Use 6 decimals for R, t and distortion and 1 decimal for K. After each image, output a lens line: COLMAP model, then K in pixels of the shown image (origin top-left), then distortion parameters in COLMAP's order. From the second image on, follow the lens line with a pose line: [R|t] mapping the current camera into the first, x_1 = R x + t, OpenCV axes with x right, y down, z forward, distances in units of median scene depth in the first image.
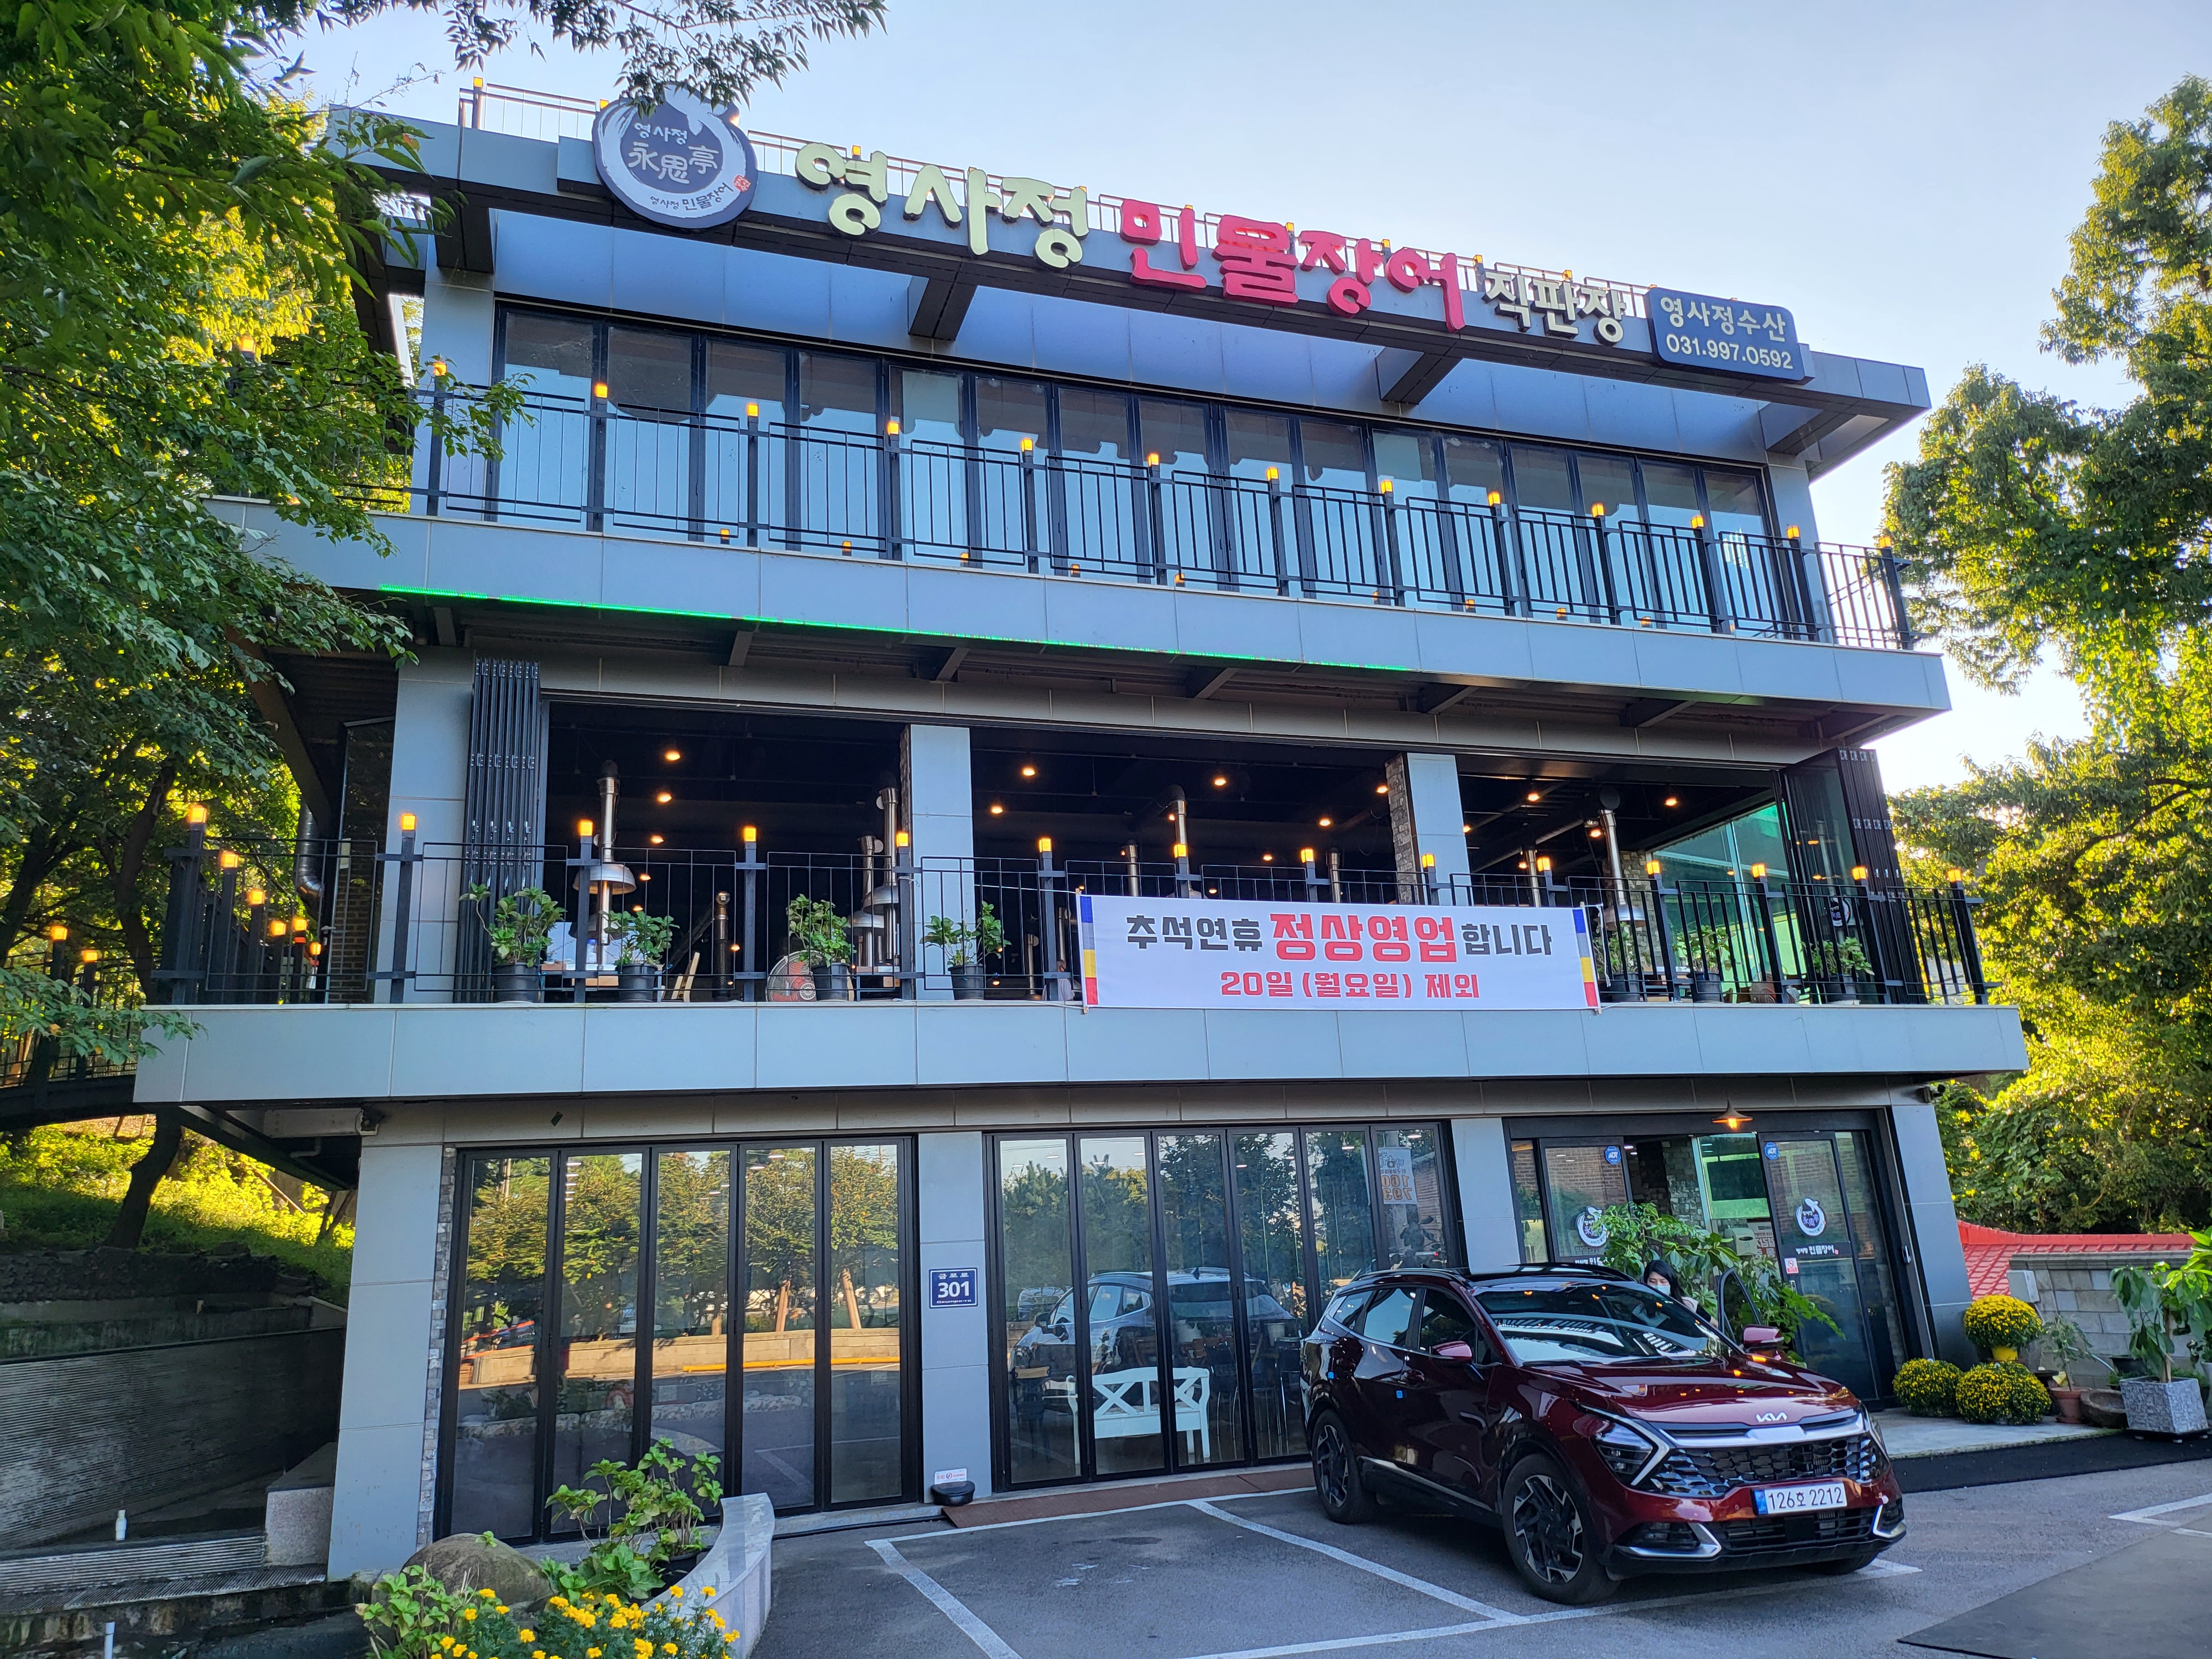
lens RADIAL K [[1526.7, 0, 1103.4], [0, 1526.7, 839.2], [0, 0, 1]] dist [0.015897, 0.000166]
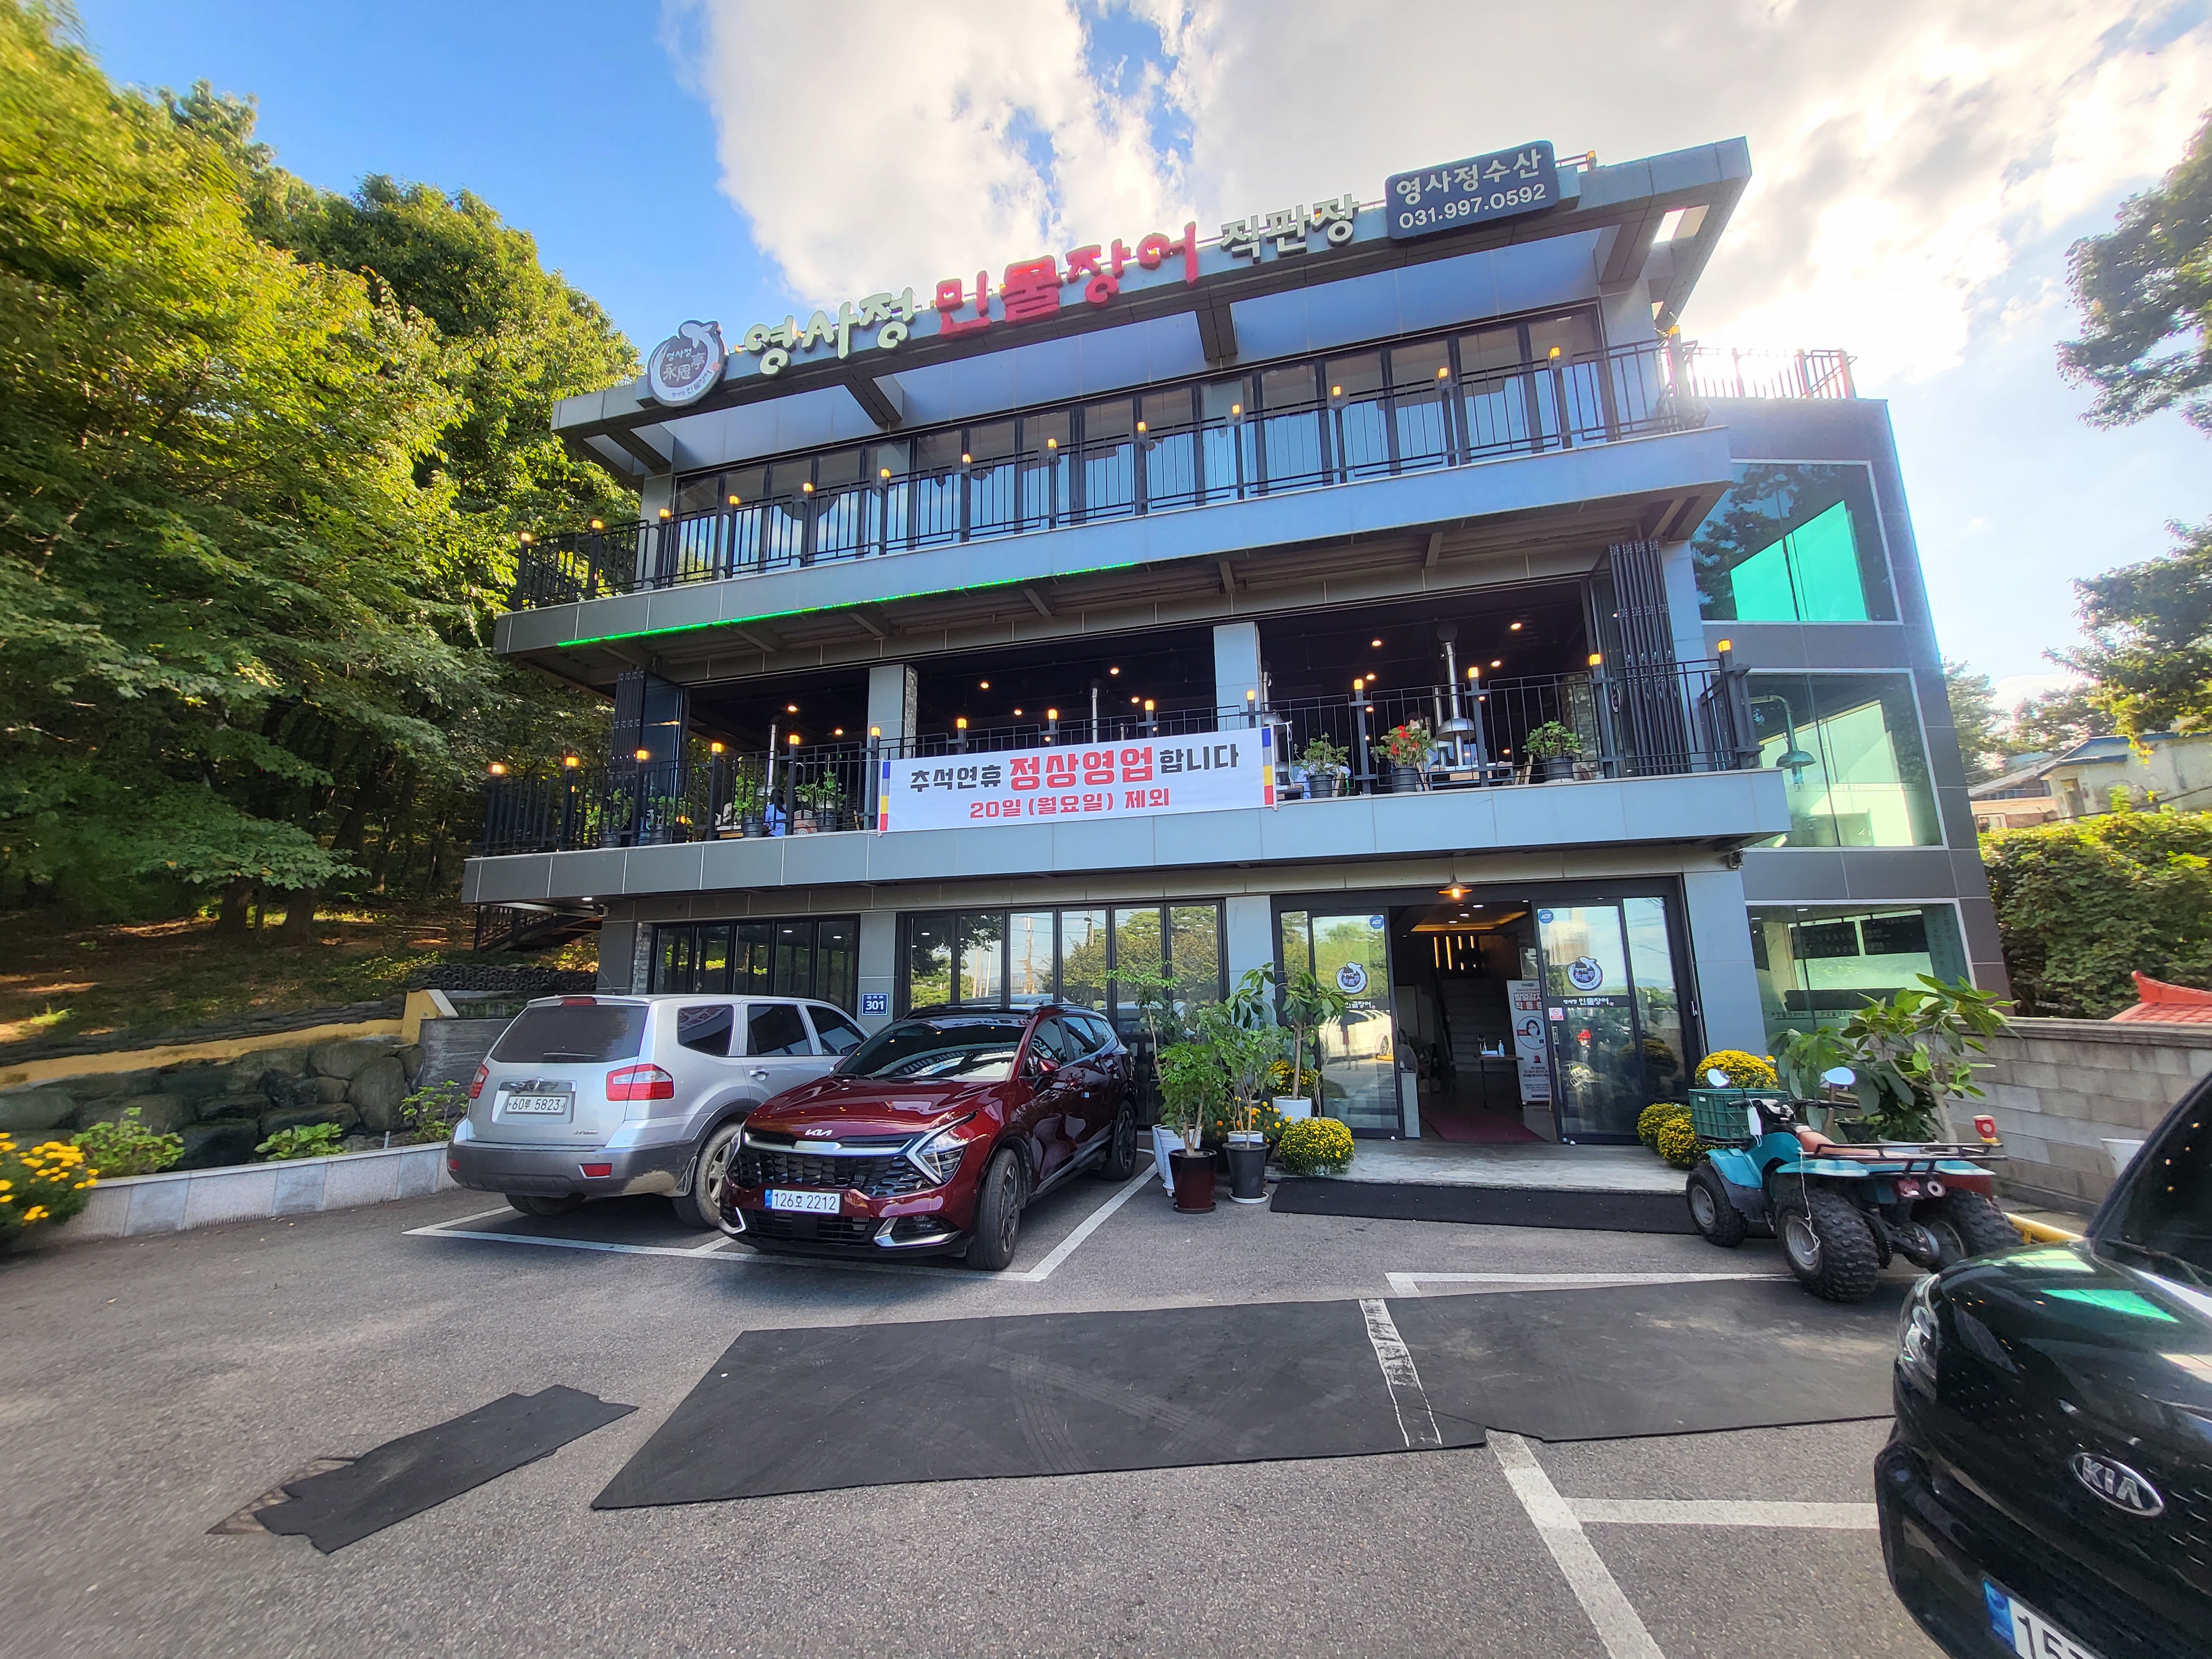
lens RADIAL K [[910.1, 0, 1105.0], [0, 910.1, 826.9], [0, 0, 1]] dist [-0.018909, 0.000003]
pose [[0.837045, -0.063050, -0.543489, 0.628934], [0.119949, 0.990320, 0.069851, 0.061061], [0.533824, -0.123659, 0.836505, 0.317545]]
